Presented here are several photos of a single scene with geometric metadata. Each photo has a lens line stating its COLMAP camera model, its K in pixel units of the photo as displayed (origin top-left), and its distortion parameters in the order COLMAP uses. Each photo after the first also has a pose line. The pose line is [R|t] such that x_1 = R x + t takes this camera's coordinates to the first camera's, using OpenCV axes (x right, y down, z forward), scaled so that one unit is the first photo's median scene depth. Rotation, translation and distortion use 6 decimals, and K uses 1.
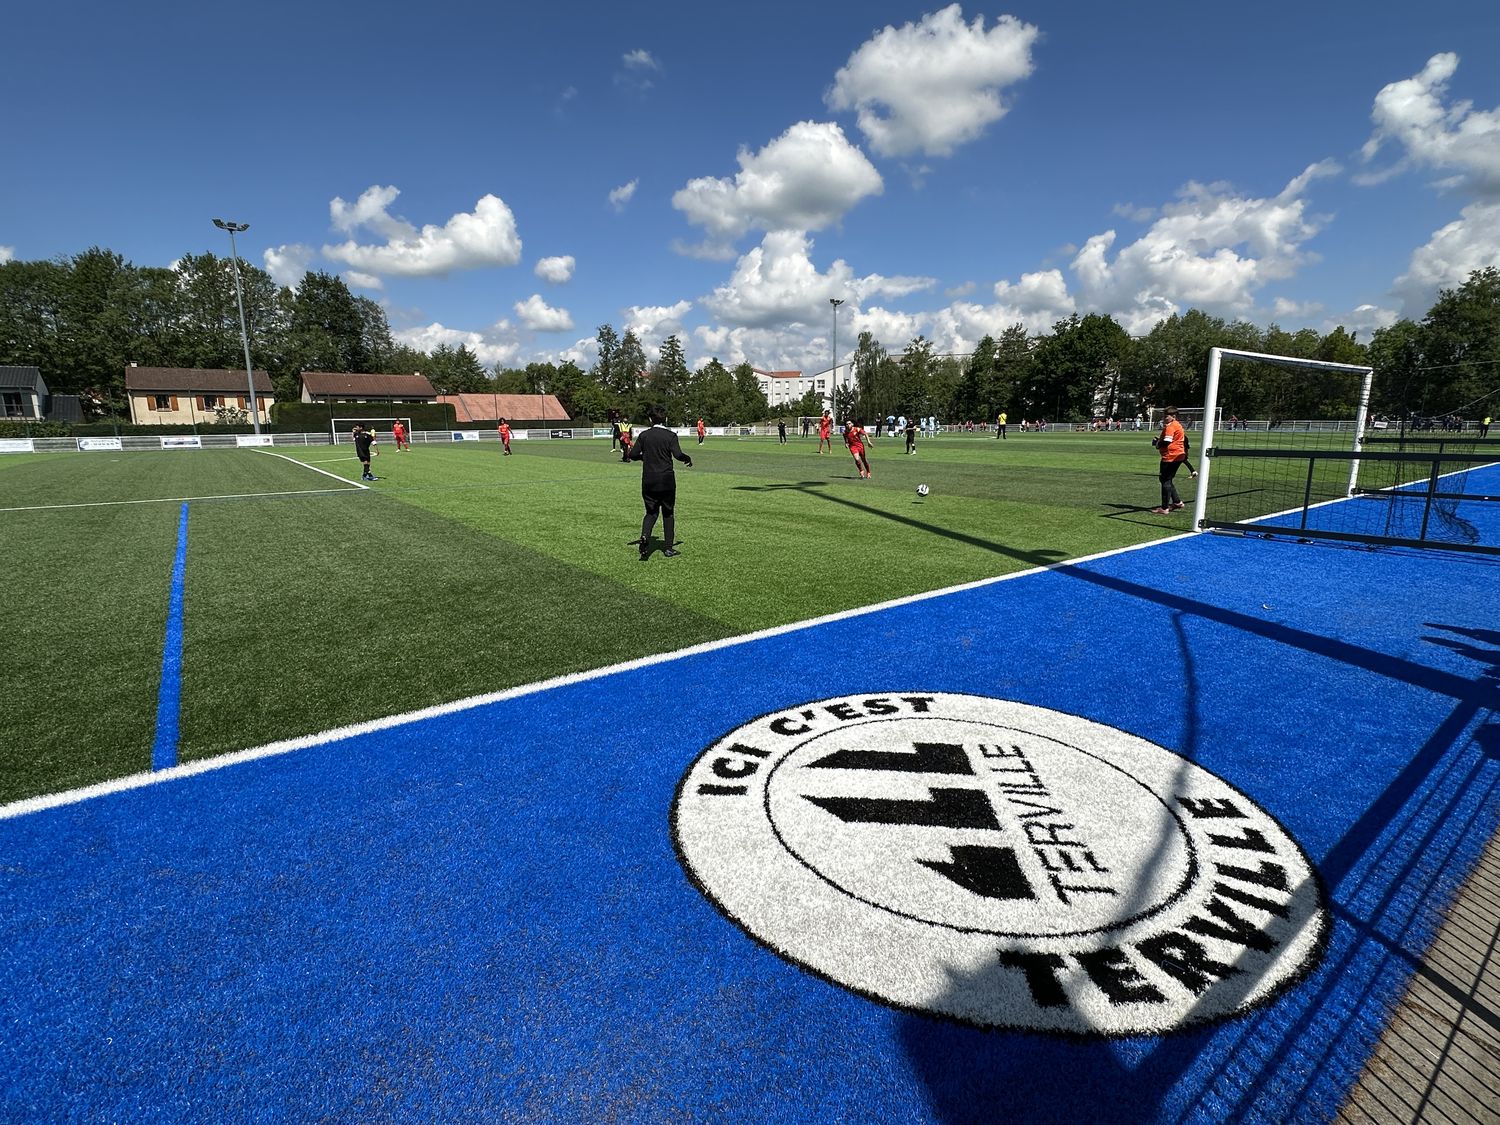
lens RADIAL K [[722.9, 0, 753.9], [0, 722.9, 561.9], [0, 0, 1]] dist [-0.007000, 0.001786]
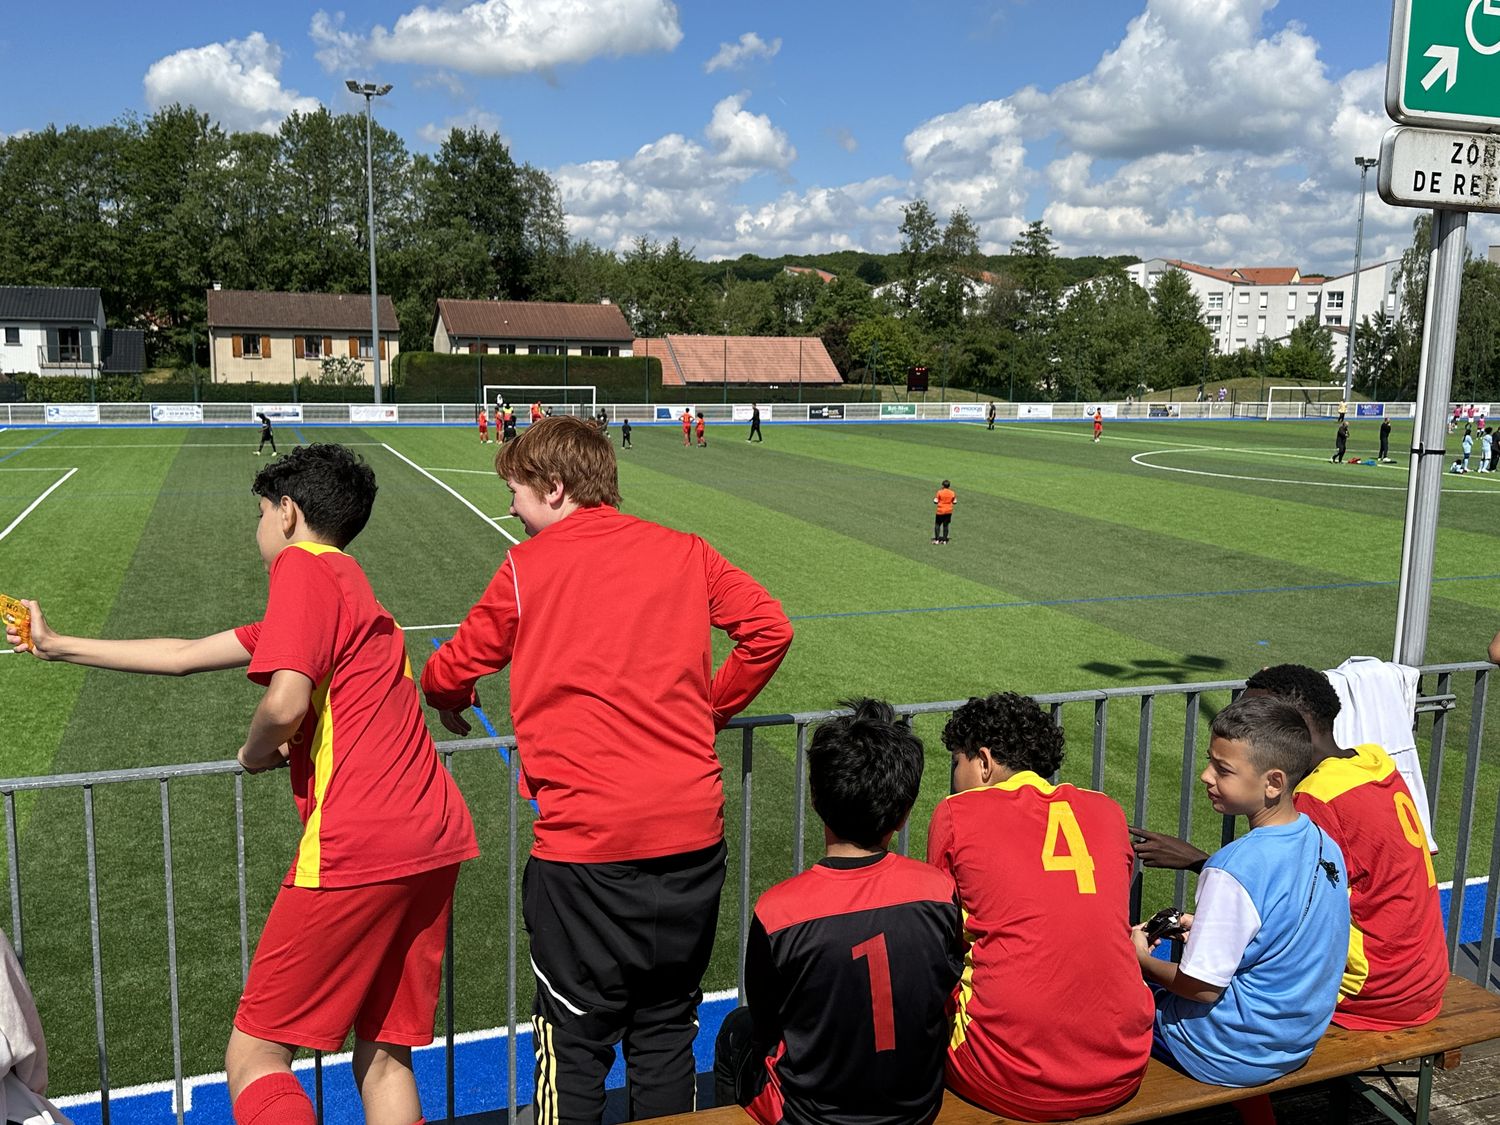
lens RADIAL K [[1398.6, 0, 750.1], [0, 1398.6, 561.1], [0, 0, 1]] dist [0.098460, 0.000000]
pose [[0.953664, 0.074077, -0.291612, 0.092909], [-0.082382, 0.996468, -0.016286, -0.229368], [0.289376, 0.039554, 0.956398, -0.662017]]
